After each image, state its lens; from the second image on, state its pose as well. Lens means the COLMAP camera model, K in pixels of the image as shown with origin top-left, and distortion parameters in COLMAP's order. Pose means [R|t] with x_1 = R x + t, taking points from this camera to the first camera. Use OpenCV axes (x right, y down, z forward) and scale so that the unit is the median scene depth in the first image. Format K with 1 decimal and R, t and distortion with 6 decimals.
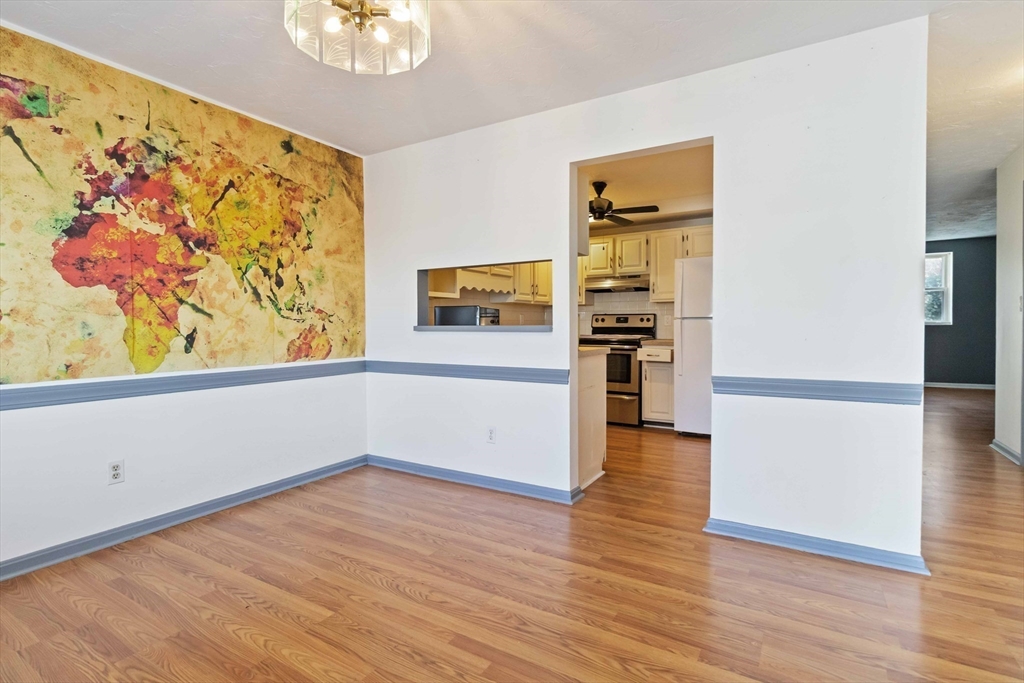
lens RADIAL K [[503.4, 0, 494.9], [0, 503.4, 337.8], [0, 0, 1]] dist [0.003556, -0.000399]
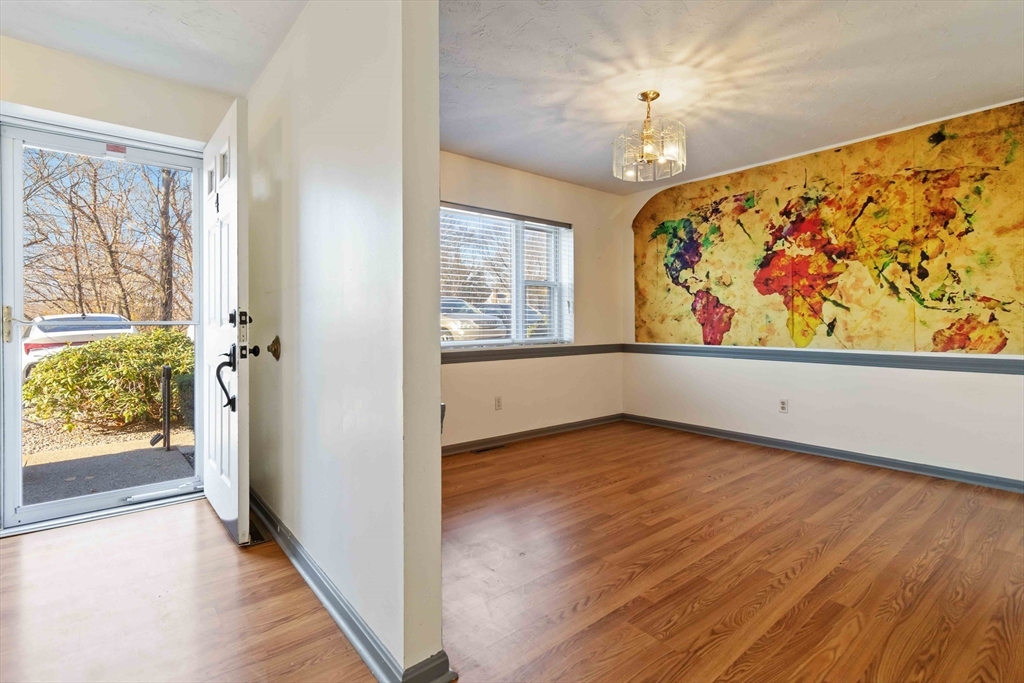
lens RADIAL K [[503.4, 0, 537.6], [0, 503.4, 322.3], [0, 0, 1]] dist [0.003556, -0.000399]
pose [[-0.295937, 0.005971, -0.955189, 0.885010], [-0.018949, 0.999747, 0.012120, -0.009110], [0.955019, 0.021687, -0.295749, 0.608074]]
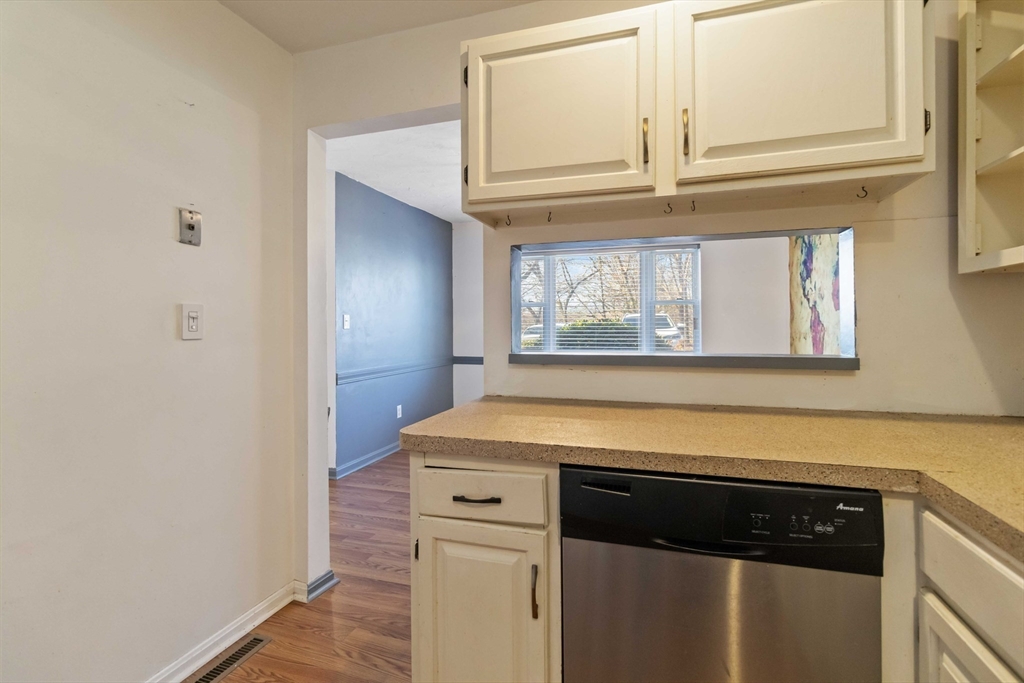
lens RADIAL K [[472.6, 0, 519.8], [0, 472.6, 325.6], [0, 0, 1]] dist [0.000957, 0.000333]
pose [[-0.970629, 0.012956, -0.240232, 0.287049], [0.006906, 0.999638, 0.026010, -0.078810], [0.240482, 0.023587, -0.970367, 1.658255]]
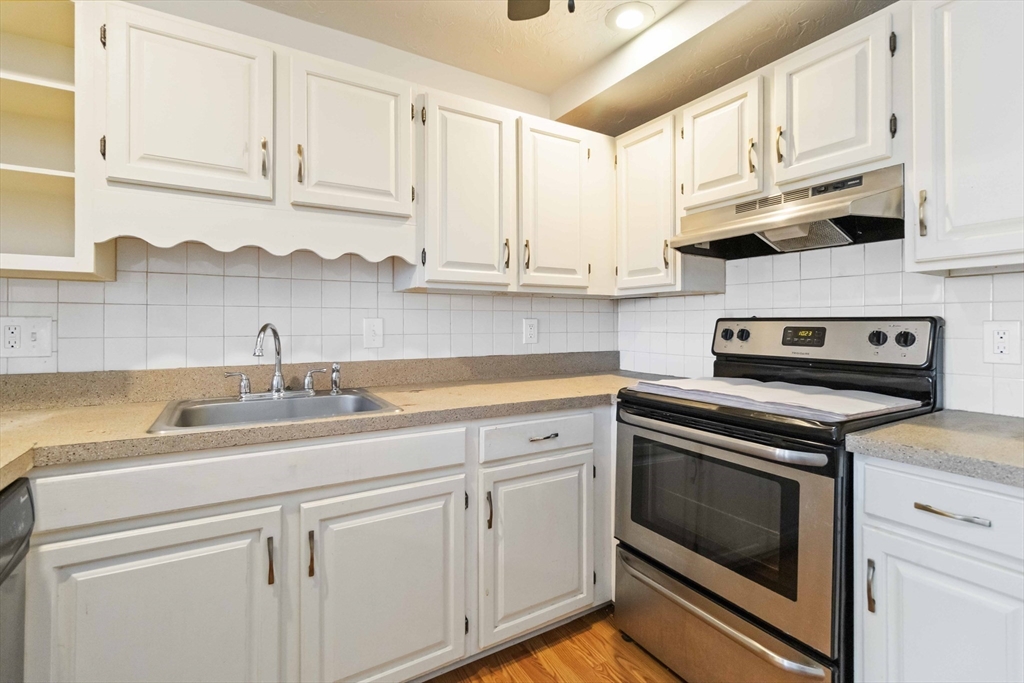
lens RADIAL K [[472.6, 0, 514.0], [0, 472.6, 326.4], [0, 0, 1]] dist [0.000957, 0.000333]
pose [[0.894650, 0.003757, -0.446751, 0.438012], [-0.014253, 0.999696, -0.020135, -0.065363], [0.446539, 0.024381, 0.894432, 1.287659]]
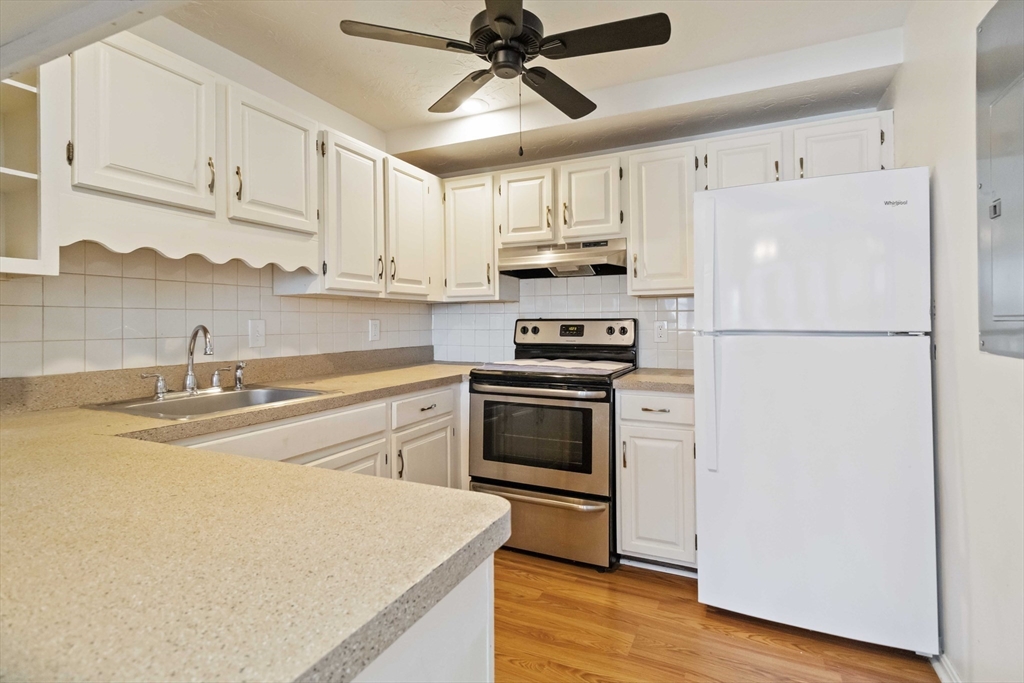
lens RADIAL K [[501.4, 0, 512.4], [0, 501.4, 324.7], [0, 0, 1]] dist [0.003757, -0.000152]
pose [[0.992254, -0.005547, 0.124103, 0.254866], [0.008628, 0.999667, -0.024304, -0.058122], [-0.123927, 0.025187, 0.991972, 0.990093]]
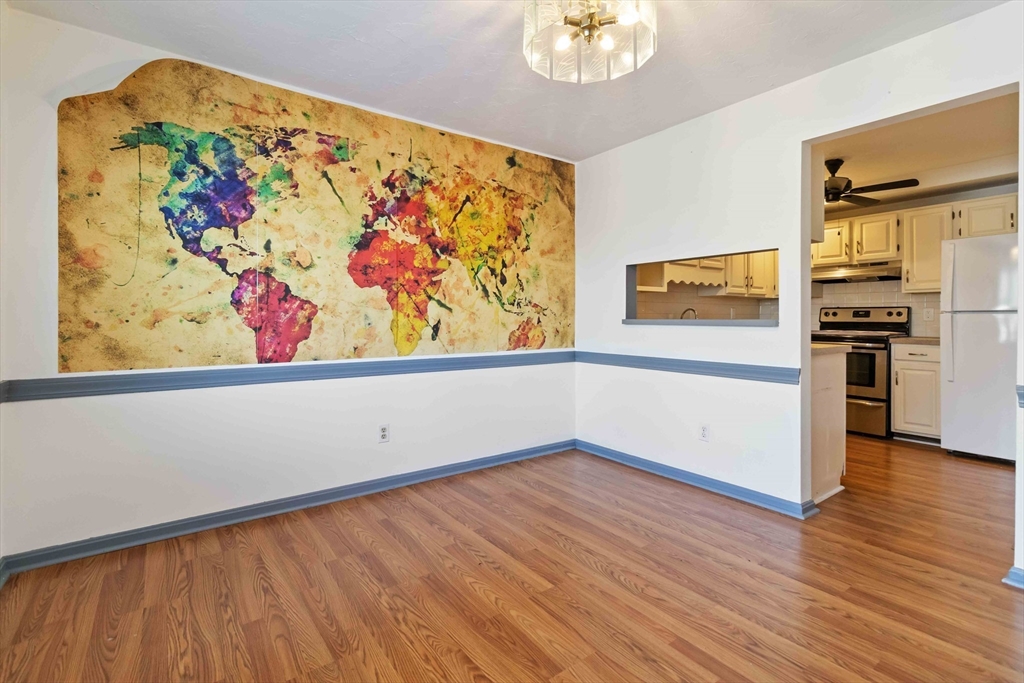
lens RADIAL K [[472.6, 0, 499.5], [0, 472.6, 319.7], [0, 0, 1]] dist [0.000957, 0.000333]
pose [[0.924631, 0.005889, -0.380819, -0.029612], [-0.014743, 0.999684, -0.020337, 0.000967], [0.380579, 0.024419, 0.924426, 0.008303]]
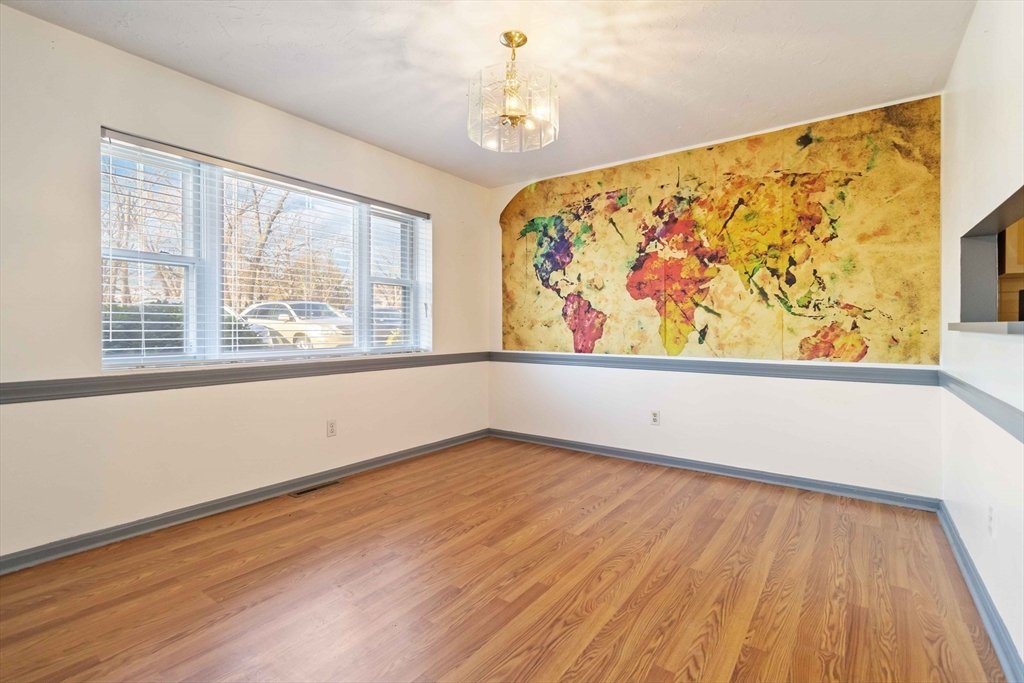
lens RADIAL K [[472.6, 0, 539.6], [0, 472.6, 328.7], [0, 0, 1]] dist [0.000957, 0.000333]
pose [[-0.045666, 0.006760, -0.998934, 0.599381], [-0.026472, 0.999618, 0.007975, -0.007485], [0.998606, 0.026808, -0.045469, 0.599320]]
